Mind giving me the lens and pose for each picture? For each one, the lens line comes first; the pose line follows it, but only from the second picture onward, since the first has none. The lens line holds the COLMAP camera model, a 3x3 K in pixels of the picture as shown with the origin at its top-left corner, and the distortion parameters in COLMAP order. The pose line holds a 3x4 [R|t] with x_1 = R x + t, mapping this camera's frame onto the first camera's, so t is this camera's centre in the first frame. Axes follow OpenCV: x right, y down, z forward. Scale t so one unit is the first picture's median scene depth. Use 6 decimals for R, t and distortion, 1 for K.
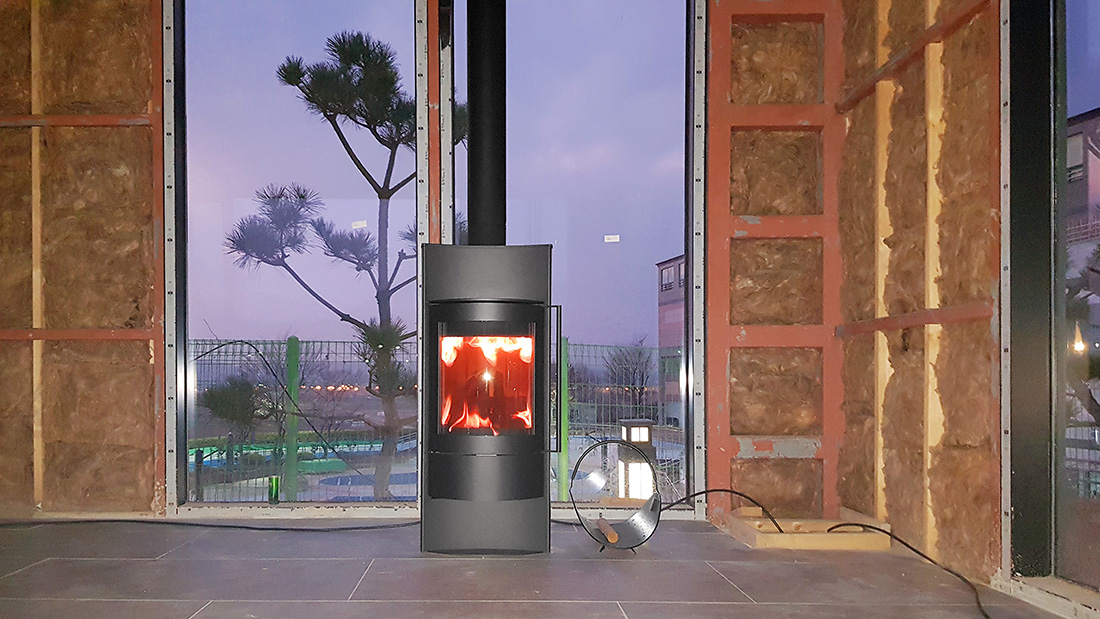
lens RADIAL K [[919.3, 0, 555.6], [0, 919.3, 310.0], [0, 0, 1]] dist [0.079457, -0.139039]
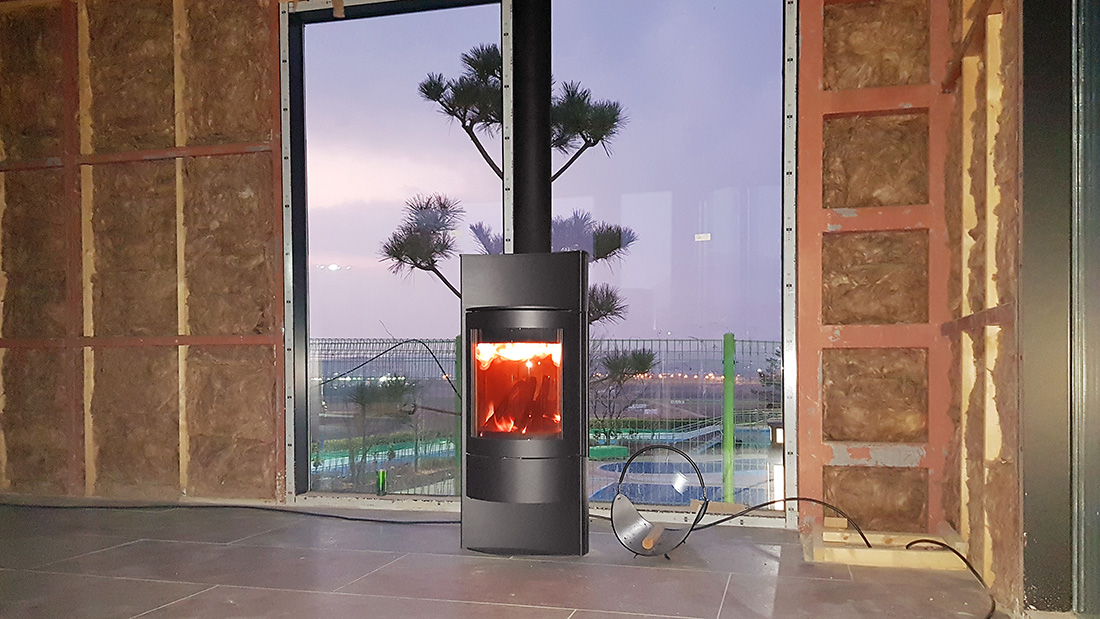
lens RADIAL K [[919.3, 0, 555.6], [0, 919.3, 310.0], [0, 0, 1]] dist [0.079457, -0.139039]
pose [[0.968800, -0.015325, -0.247369, 0.164786], [0.017283, 0.999834, 0.005744, -0.009468], [0.247240, -0.009840, 0.968904, 0.011504]]
